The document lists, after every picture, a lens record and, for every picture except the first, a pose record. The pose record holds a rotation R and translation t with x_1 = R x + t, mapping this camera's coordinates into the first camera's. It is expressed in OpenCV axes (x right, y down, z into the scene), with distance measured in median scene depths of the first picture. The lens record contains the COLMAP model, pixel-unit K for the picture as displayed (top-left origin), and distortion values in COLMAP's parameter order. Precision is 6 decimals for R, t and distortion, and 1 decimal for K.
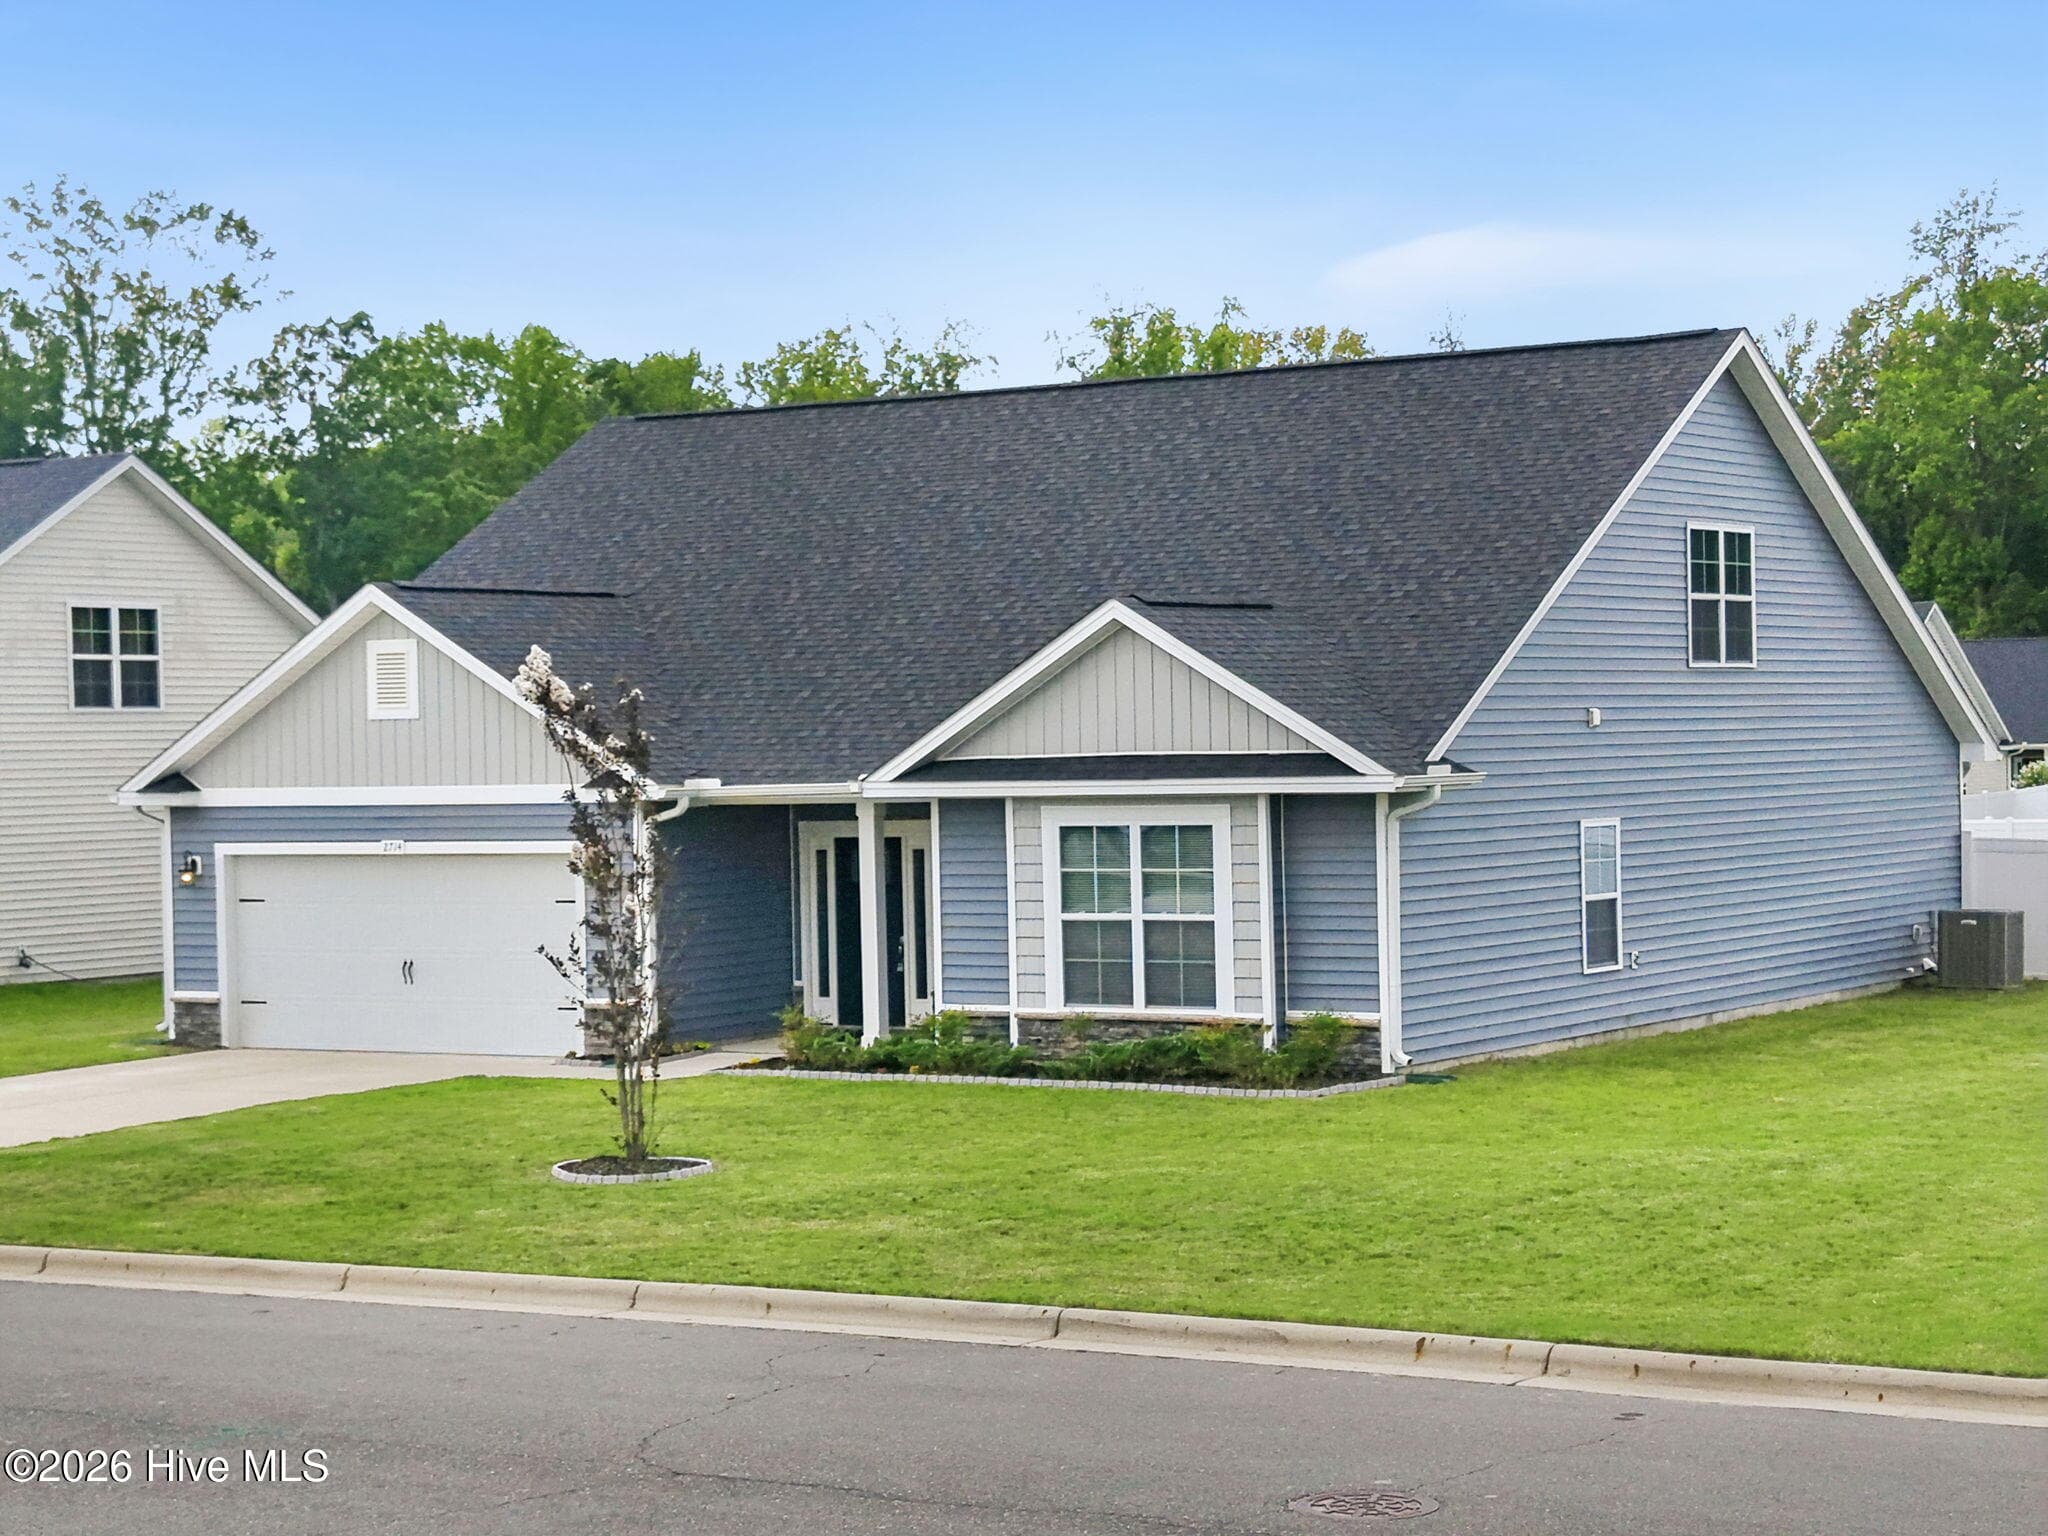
lens RADIAL K [[4052.4, 0, 1010.8], [0, 4052.4, 736.1], [0, 0, 1]] dist [0.047736, 0.035547]
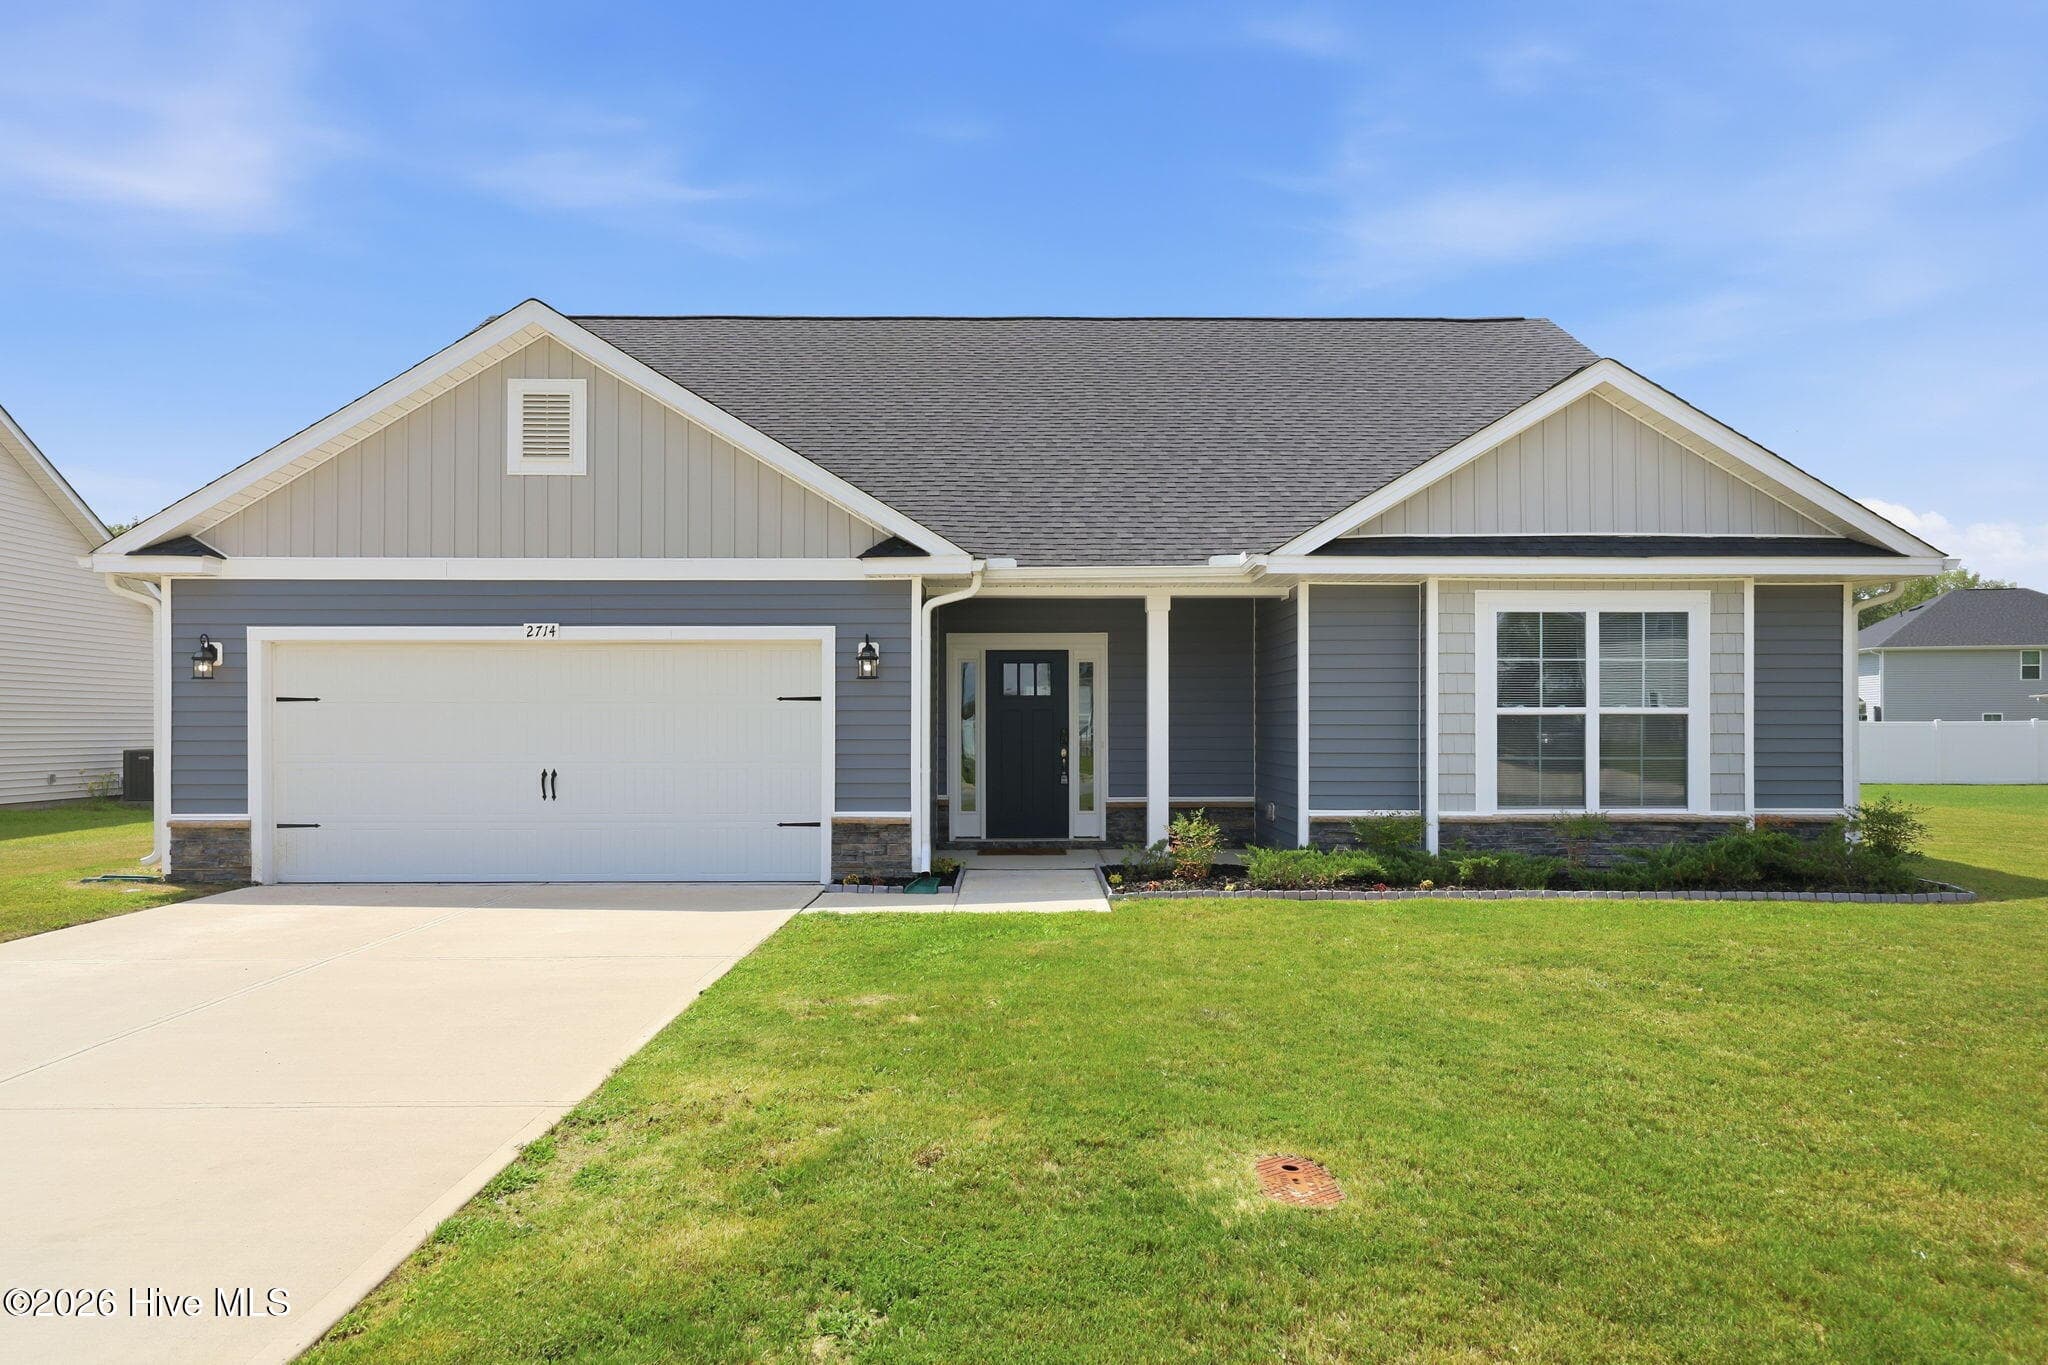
lens RADIAL K [[1378.0, 0, 1033.5], [0, 1378.0, 725.3], [0, 0, 1]] dist [-0.004263, 0.002333]
pose [[0.838344, 0.024218, 0.544603, -0.231281], [-0.017650, 0.999695, -0.017287, 0.051801], [-0.544855, 0.004880, 0.838516, 0.749233]]
